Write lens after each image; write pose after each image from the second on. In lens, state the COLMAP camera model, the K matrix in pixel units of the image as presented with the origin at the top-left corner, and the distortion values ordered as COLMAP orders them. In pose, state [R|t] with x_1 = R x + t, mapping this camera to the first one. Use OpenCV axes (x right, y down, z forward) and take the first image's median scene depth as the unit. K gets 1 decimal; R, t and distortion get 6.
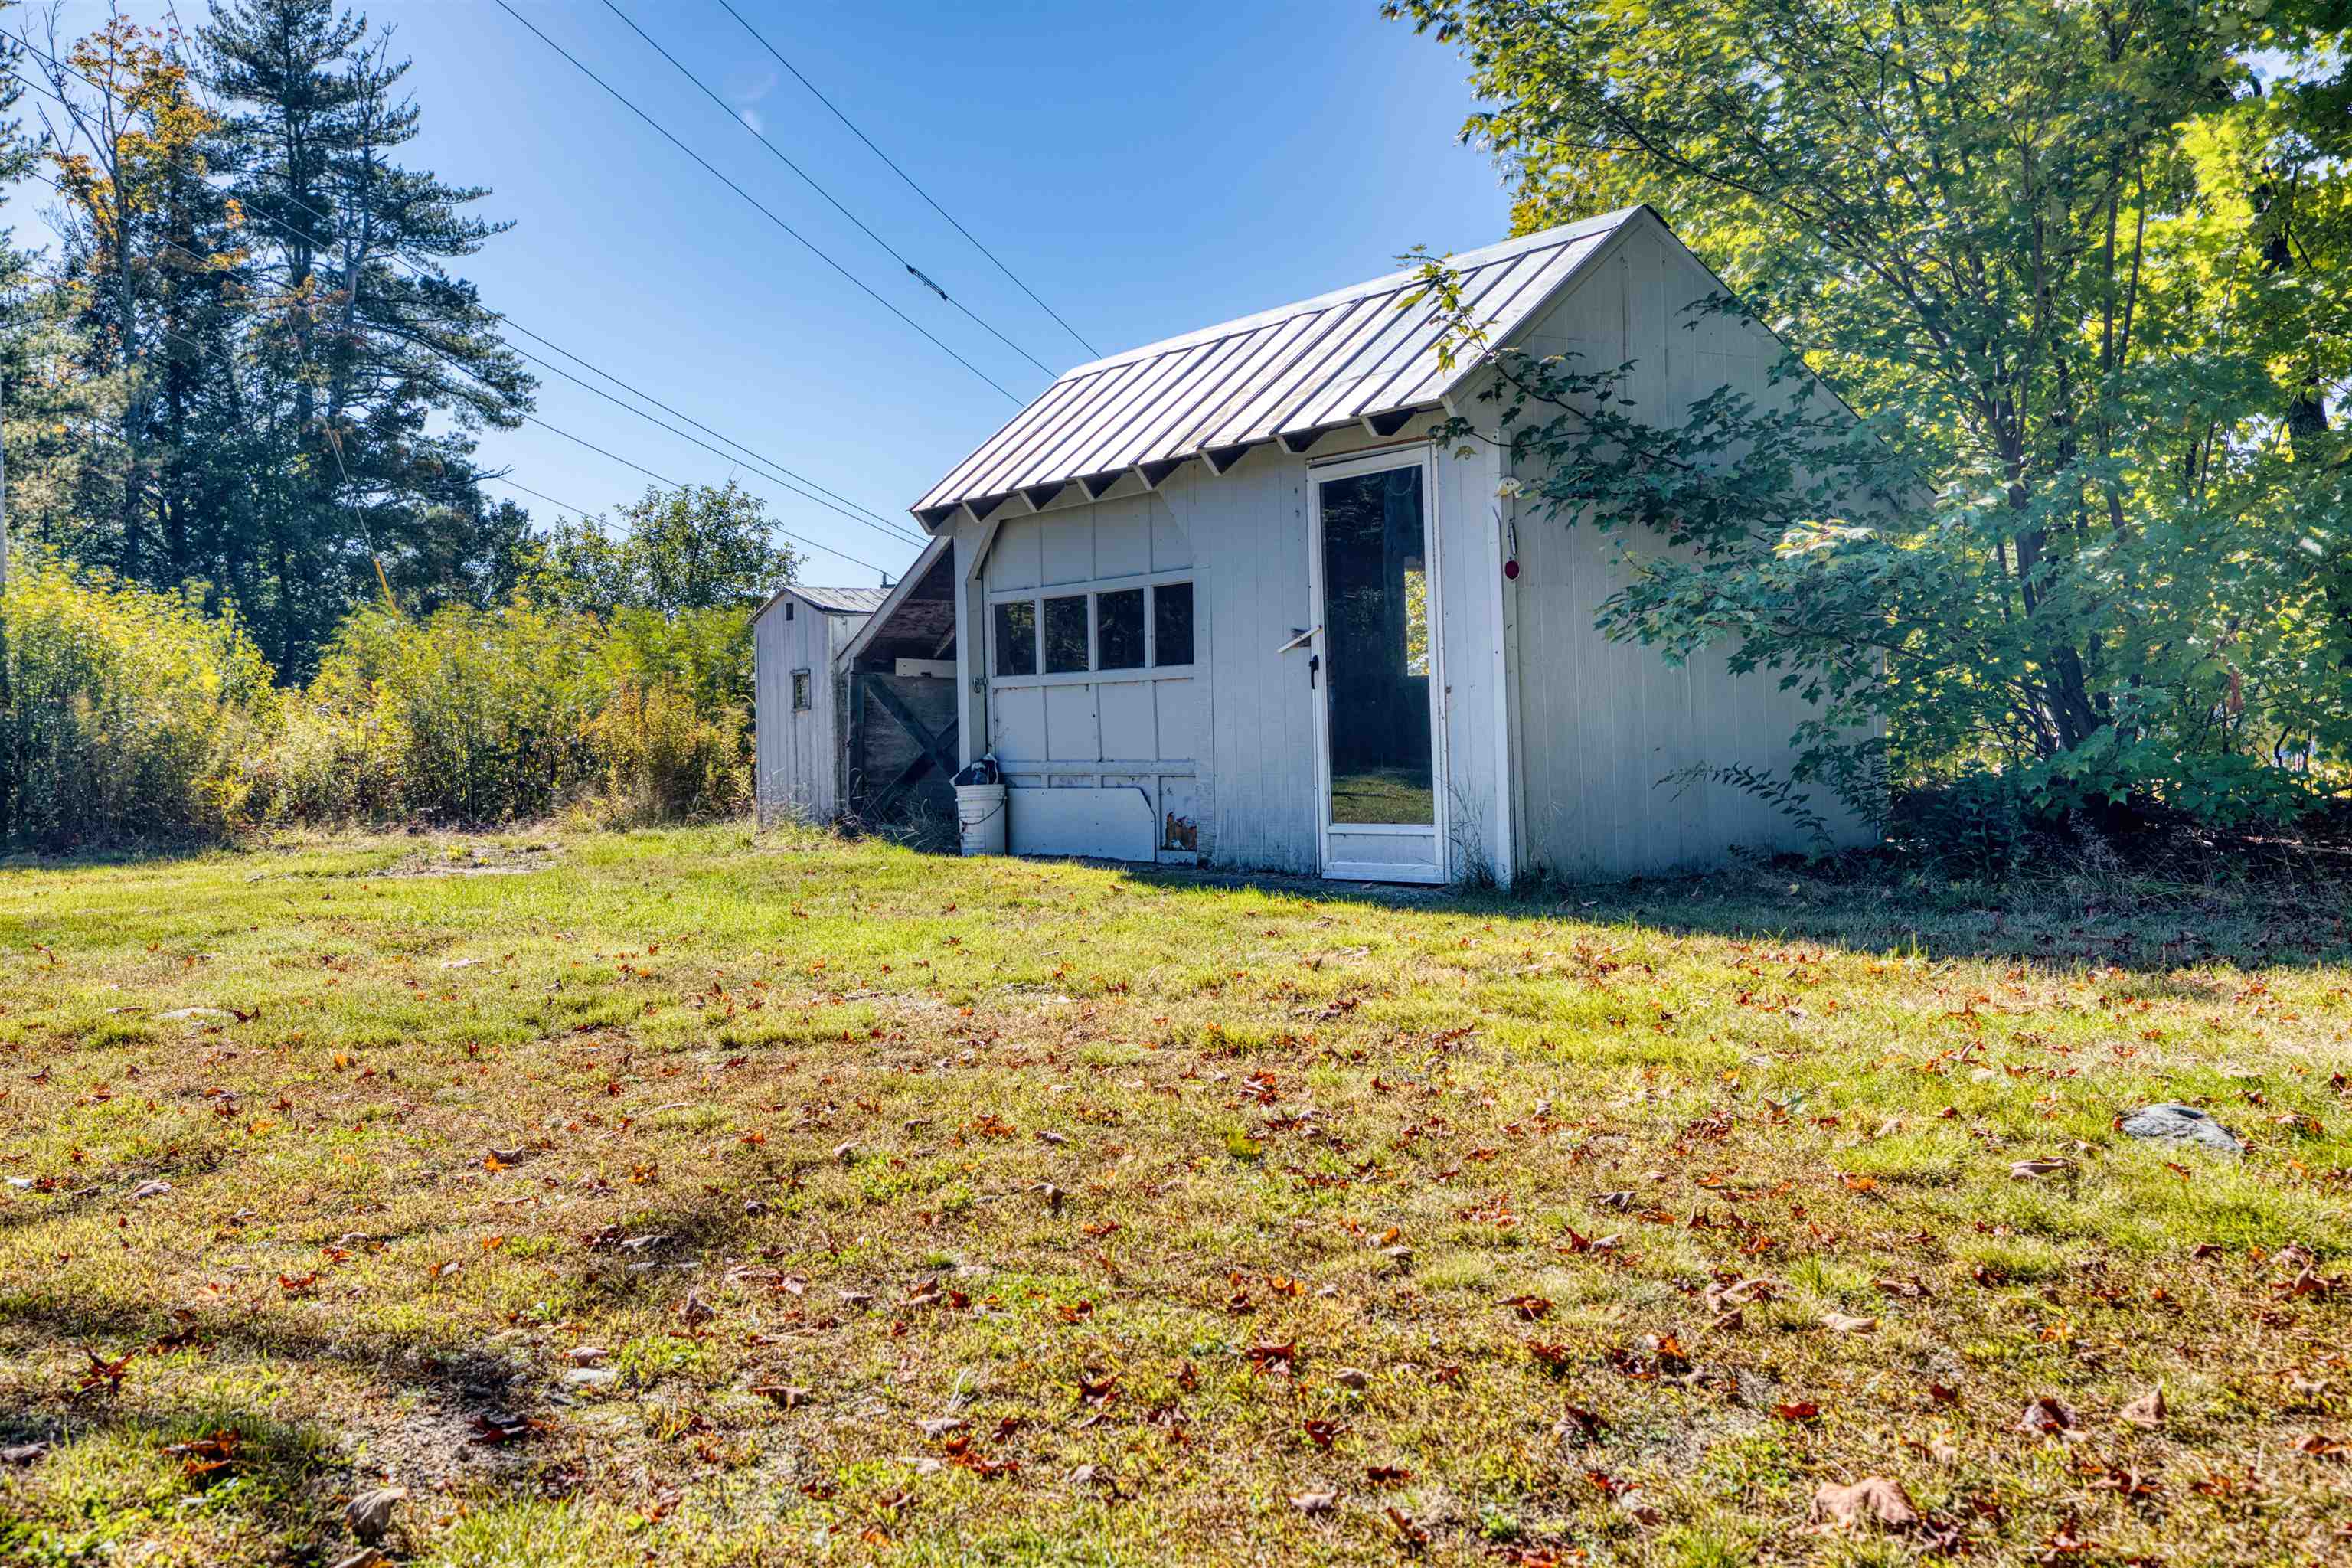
lens RADIAL K [[2316.0, 0, 1198.5], [0, 2316.0, 774.1], [0, 0, 1]] dist [0.010472, 0.000000]
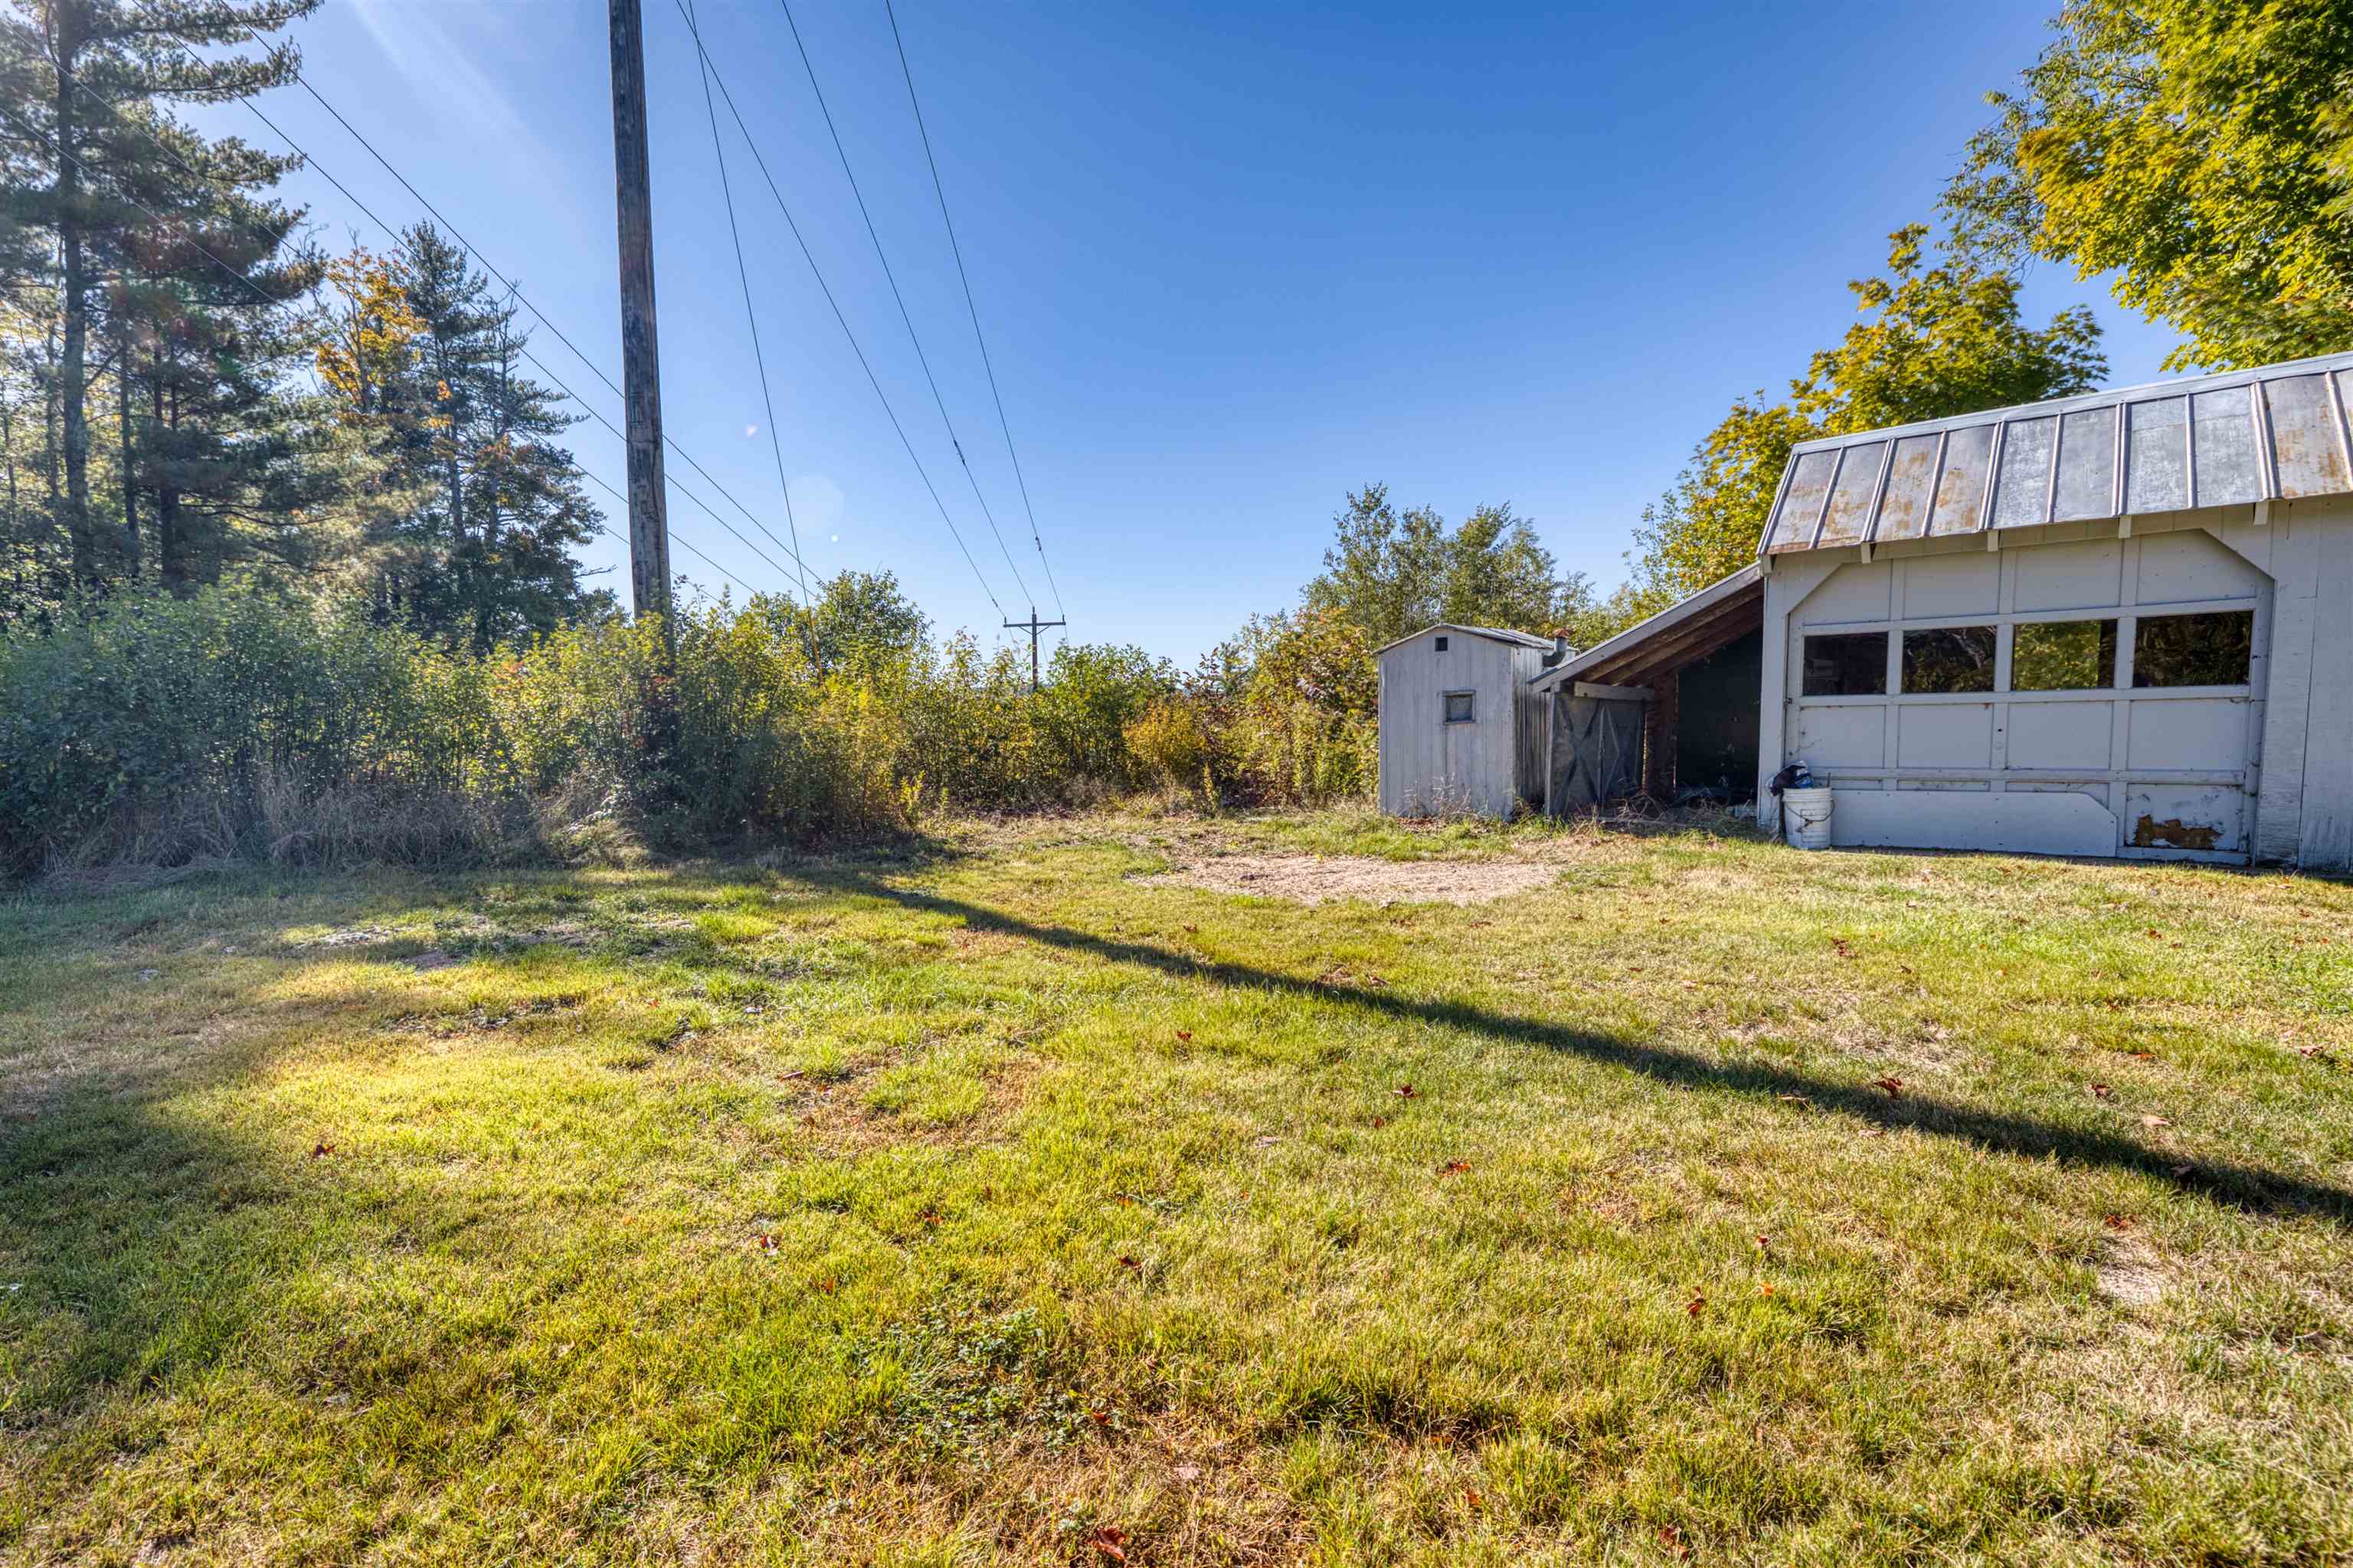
lens RADIAL K [[1108.6, 0, 1067.5], [0, 1108.6, 795.4], [0, 0, 1]] dist [0.000275, 0.000633]
pose [[0.968395, -0.027737, 0.247875, -0.212289], [0.015314, 0.998534, 0.051909, -0.009498], [-0.248951, -0.046473, 0.967400, 0.191167]]
